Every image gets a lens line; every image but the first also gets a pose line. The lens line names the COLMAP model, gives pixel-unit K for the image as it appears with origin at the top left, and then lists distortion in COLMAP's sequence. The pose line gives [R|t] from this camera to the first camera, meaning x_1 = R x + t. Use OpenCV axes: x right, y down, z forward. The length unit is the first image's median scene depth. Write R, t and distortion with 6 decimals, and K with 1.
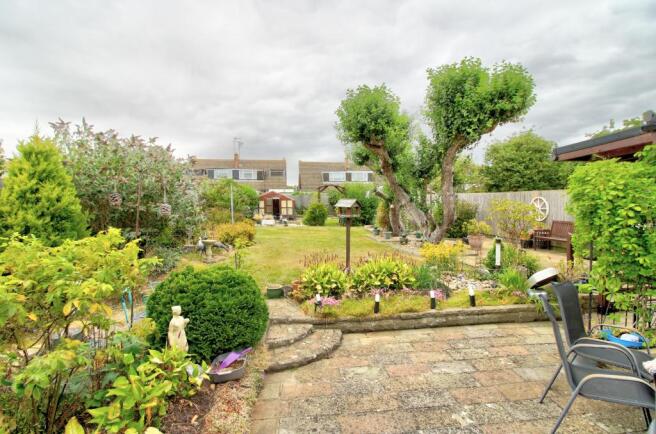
lens RADIAL K [[306.6, 0, 328.4], [0, 306.6, 213.8], [0, 0, 1]] dist [-0.016559, -0.000360]
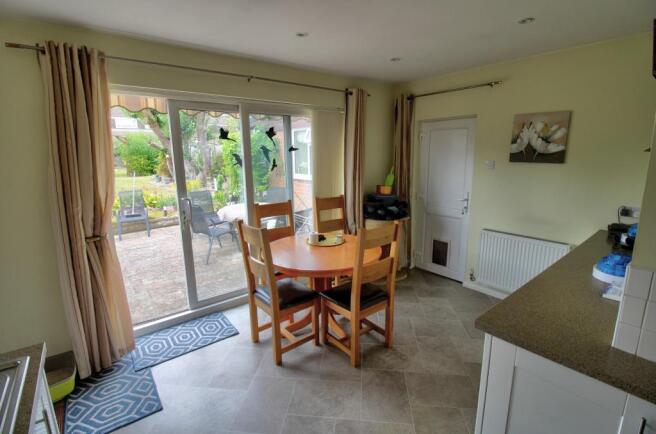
lens RADIAL K [[306.6, 0, 328.4], [0, 306.6, 213.8], [0, 0, 1]] dist [-0.016559, -0.000360]
pose [[0.835685, -0.108479, 0.538389, 0.085718], [0.019489, 0.985539, 0.168325, 0.010759], [-0.548863, -0.130174, 0.825714, -0.437898]]
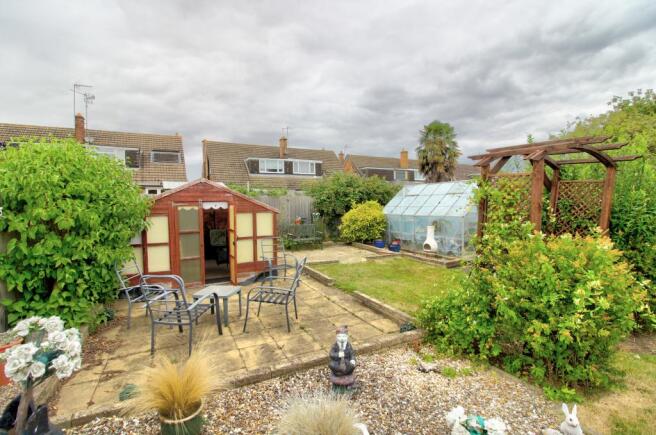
lens RADIAL K [[306.6, 0, 328.4], [0, 306.6, 214.3], [0, 0, 1]] dist [-0.016559, -0.000360]
pose [[0.934098, -0.016763, 0.356624, -0.091045], [0.016968, 0.999853, 0.002554, -0.022062], [-0.356614, 0.003666, 0.934244, 0.369454]]
